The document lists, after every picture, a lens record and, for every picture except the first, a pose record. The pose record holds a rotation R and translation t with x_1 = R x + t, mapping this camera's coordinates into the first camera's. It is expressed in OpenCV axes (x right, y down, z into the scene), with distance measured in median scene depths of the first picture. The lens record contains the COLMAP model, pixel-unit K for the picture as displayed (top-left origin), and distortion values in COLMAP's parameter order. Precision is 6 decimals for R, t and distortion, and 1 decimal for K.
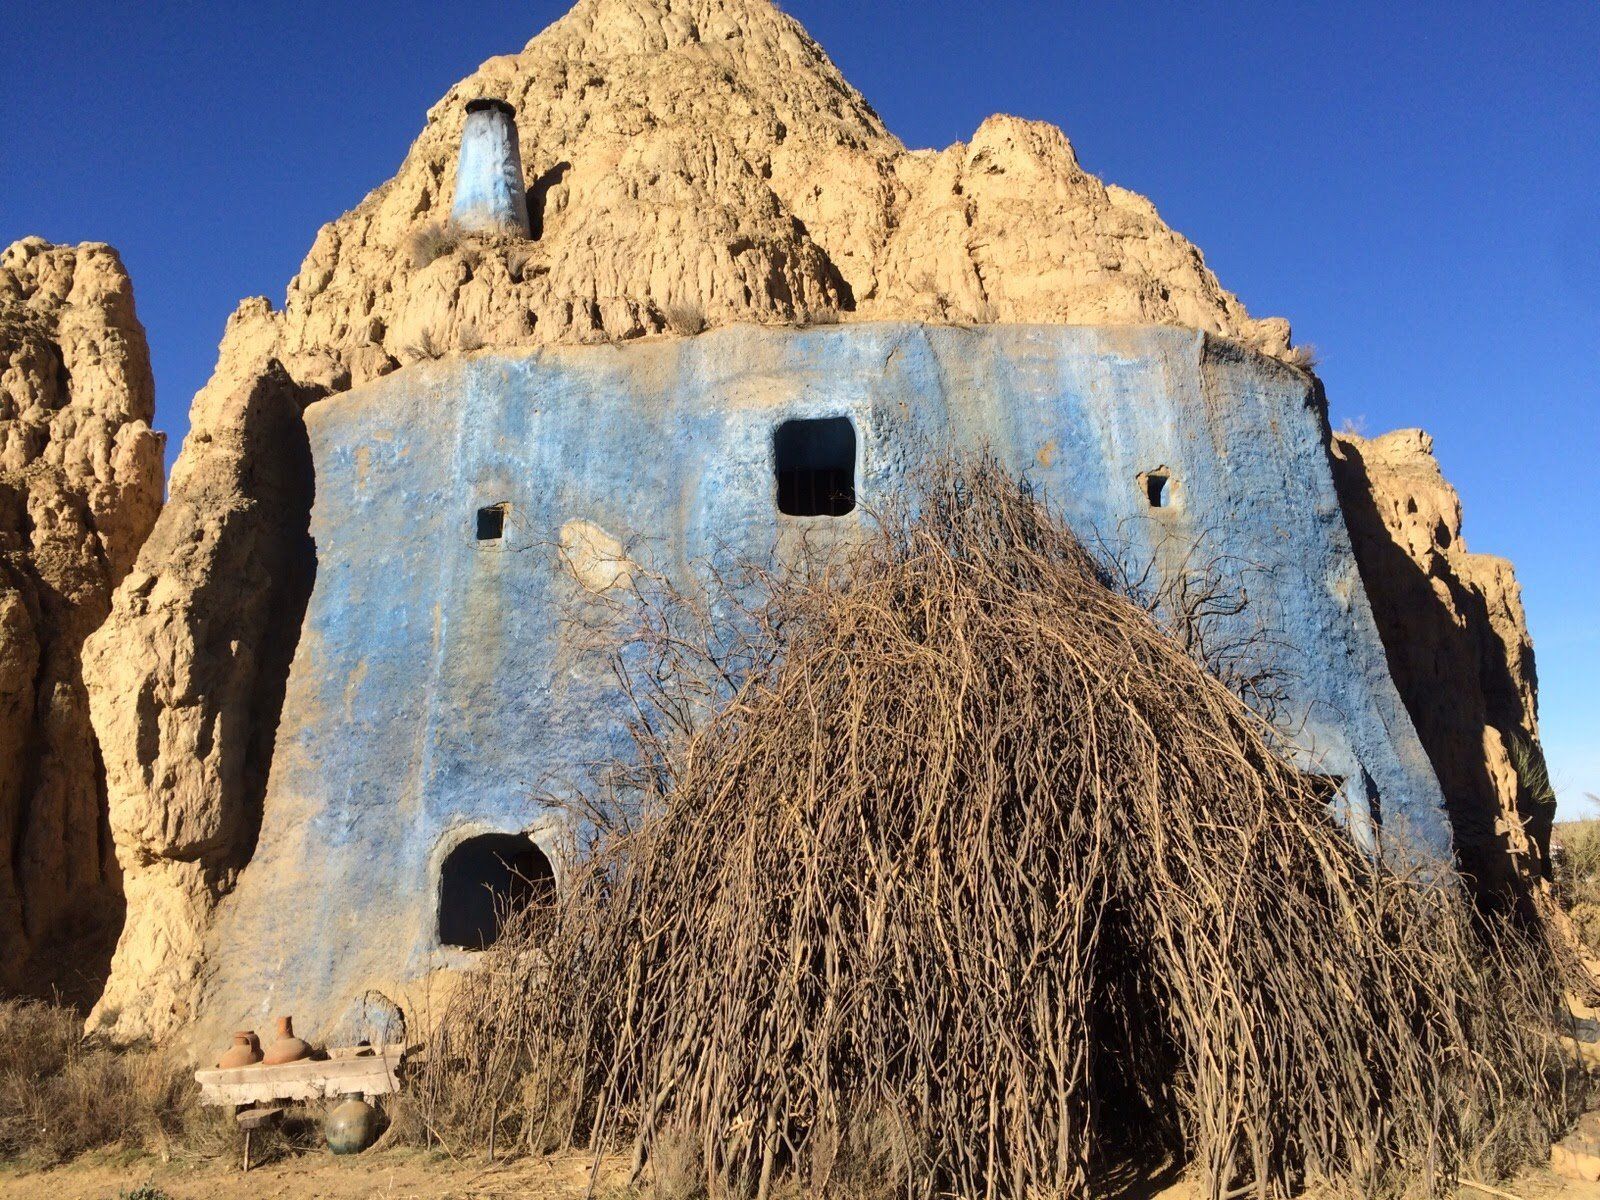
lens RADIAL K [[1305.2, 0, 792.1], [0, 1305.2, 593.5], [0, 0, 1]] dist [0.035677, -0.024760]
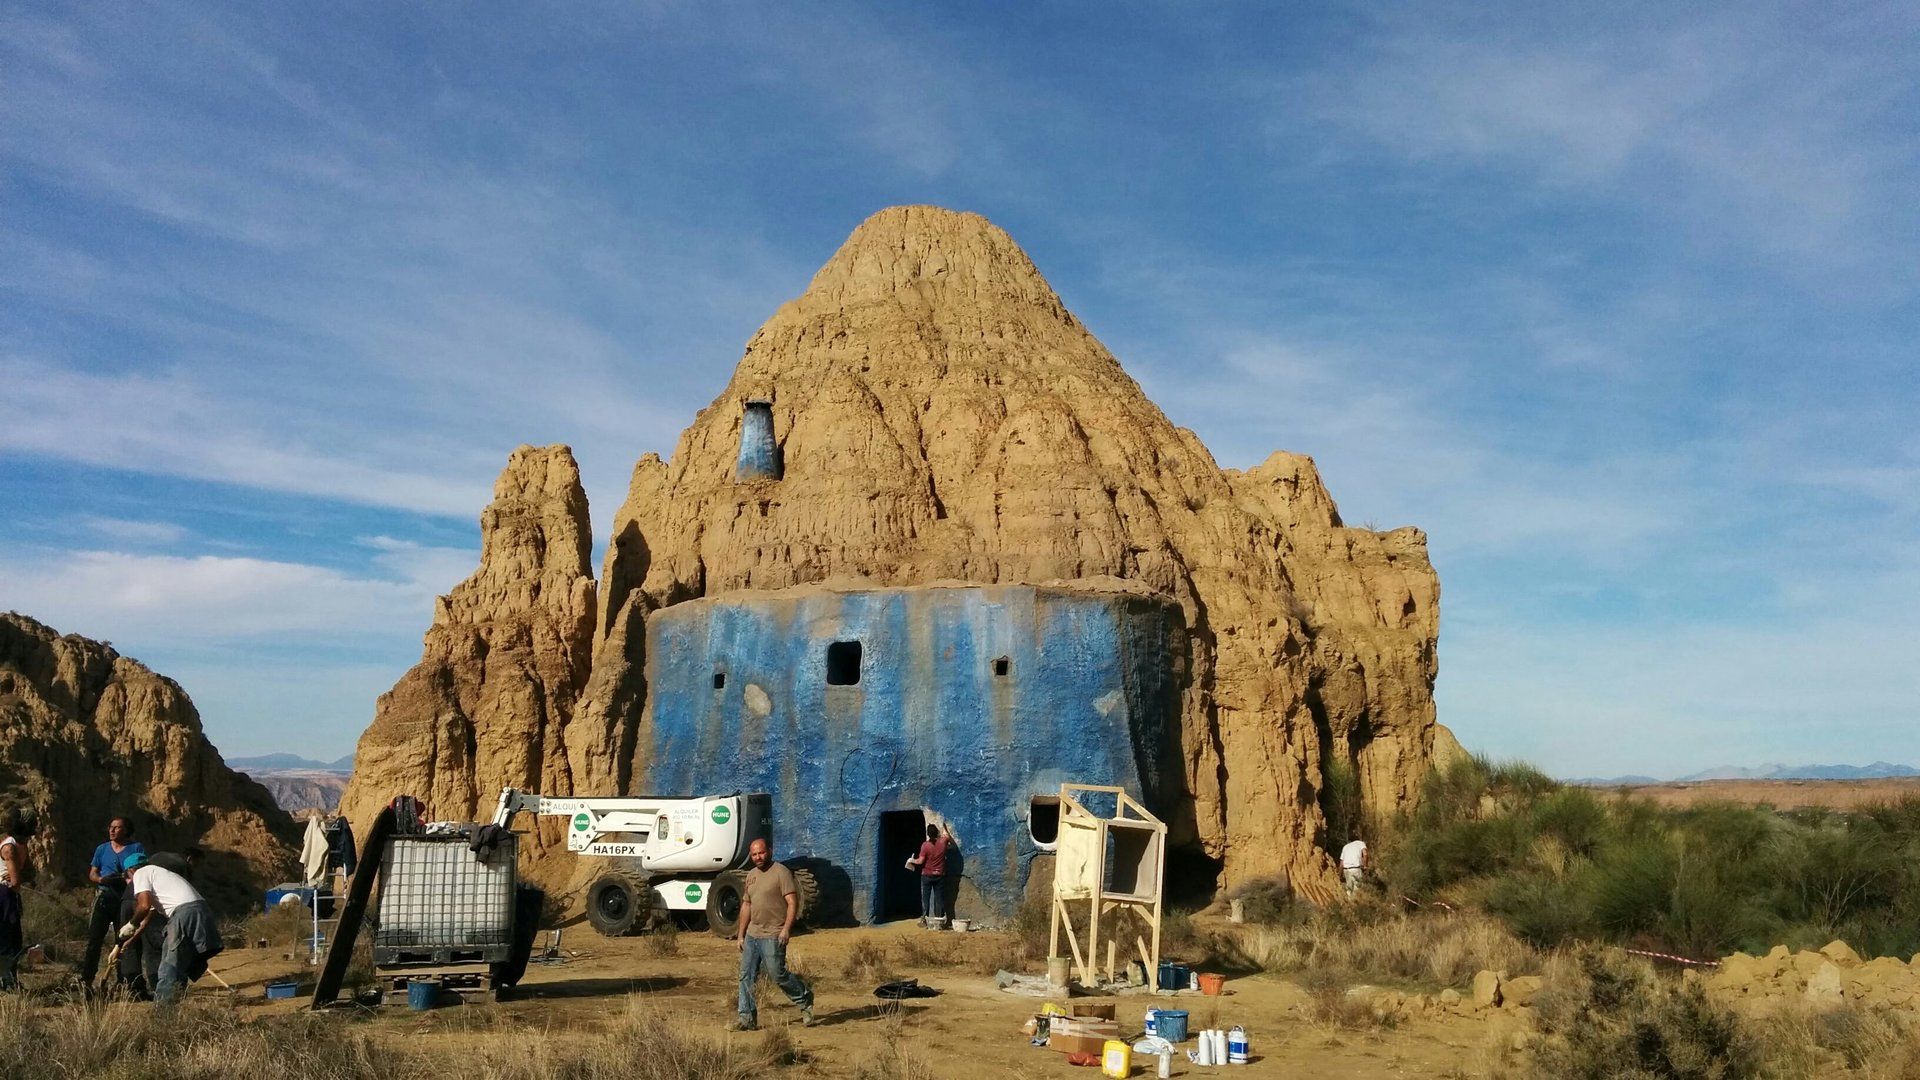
lens RADIAL K [[1572.7, 0, 952.6], [0, 1572.7, 521.0], [0, 0, 1]] dist [0.057575, 0.000796]
pose [[0.972316, -0.011056, -0.233409, 0.805545], [0.017728, 0.999491, 0.026506, -0.391176], [0.232997, -0.029910, 0.972017, -1.580824]]
